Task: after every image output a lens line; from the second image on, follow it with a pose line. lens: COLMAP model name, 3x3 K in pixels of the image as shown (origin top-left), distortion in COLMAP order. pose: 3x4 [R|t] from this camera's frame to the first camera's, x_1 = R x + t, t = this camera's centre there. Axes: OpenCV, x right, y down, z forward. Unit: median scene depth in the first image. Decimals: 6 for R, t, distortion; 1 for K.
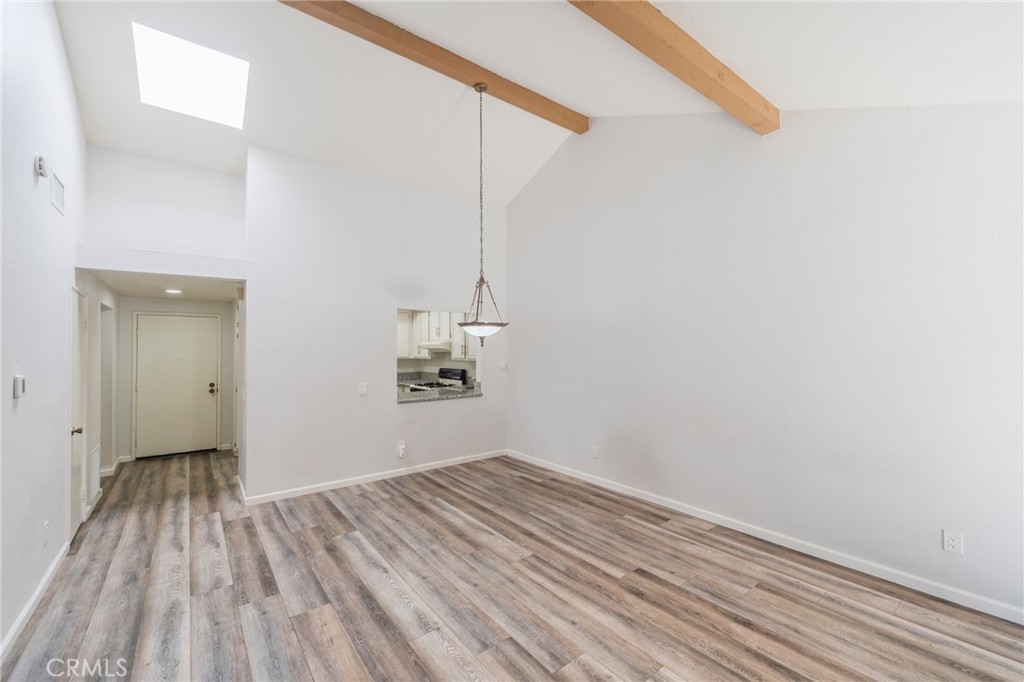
lens RADIAL K [[414.3, 0, 513.7], [0, 414.3, 334.6], [0, 0, 1]] dist [0.000458, -0.000192]
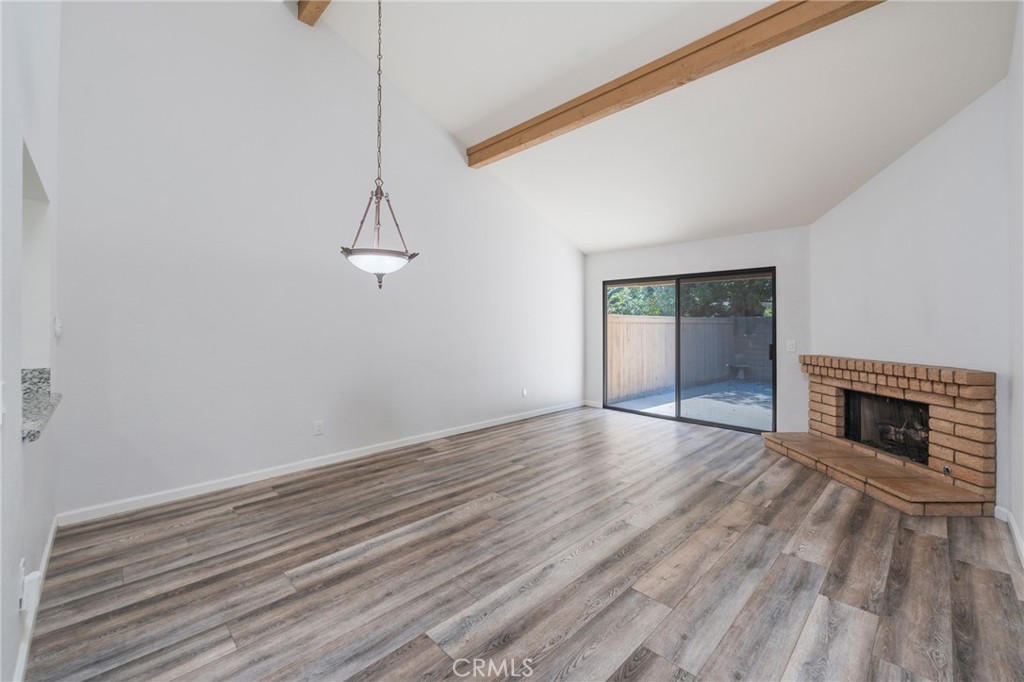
lens RADIAL K [[429.1, 0, 507.9], [0, 429.1, 313.9], [0, 0, 1]] dist [-0.000707, -0.000299]
pose [[-0.117116, 0.029542, 0.992679, -0.999410], [-0.027438, 0.999080, -0.032970, 0.114076], [-0.992739, -0.031098, -0.116197, 1.067518]]
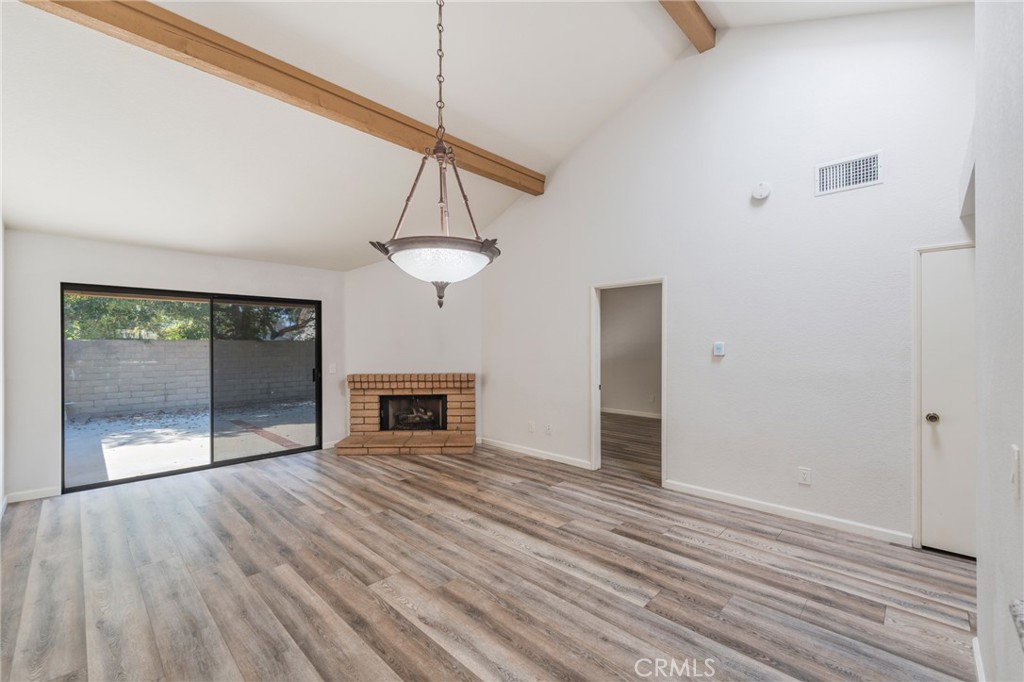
lens RADIAL K [[414.3, 0, 513.7], [0, 414.3, 334.6], [0, 0, 1]] dist [0.000458, -0.000192]
pose [[-0.988761, 0.005367, -0.149407, -0.103878], [0.012773, 0.998734, -0.048650, 0.101566], [0.148956, -0.050011, -0.987578, 1.759813]]
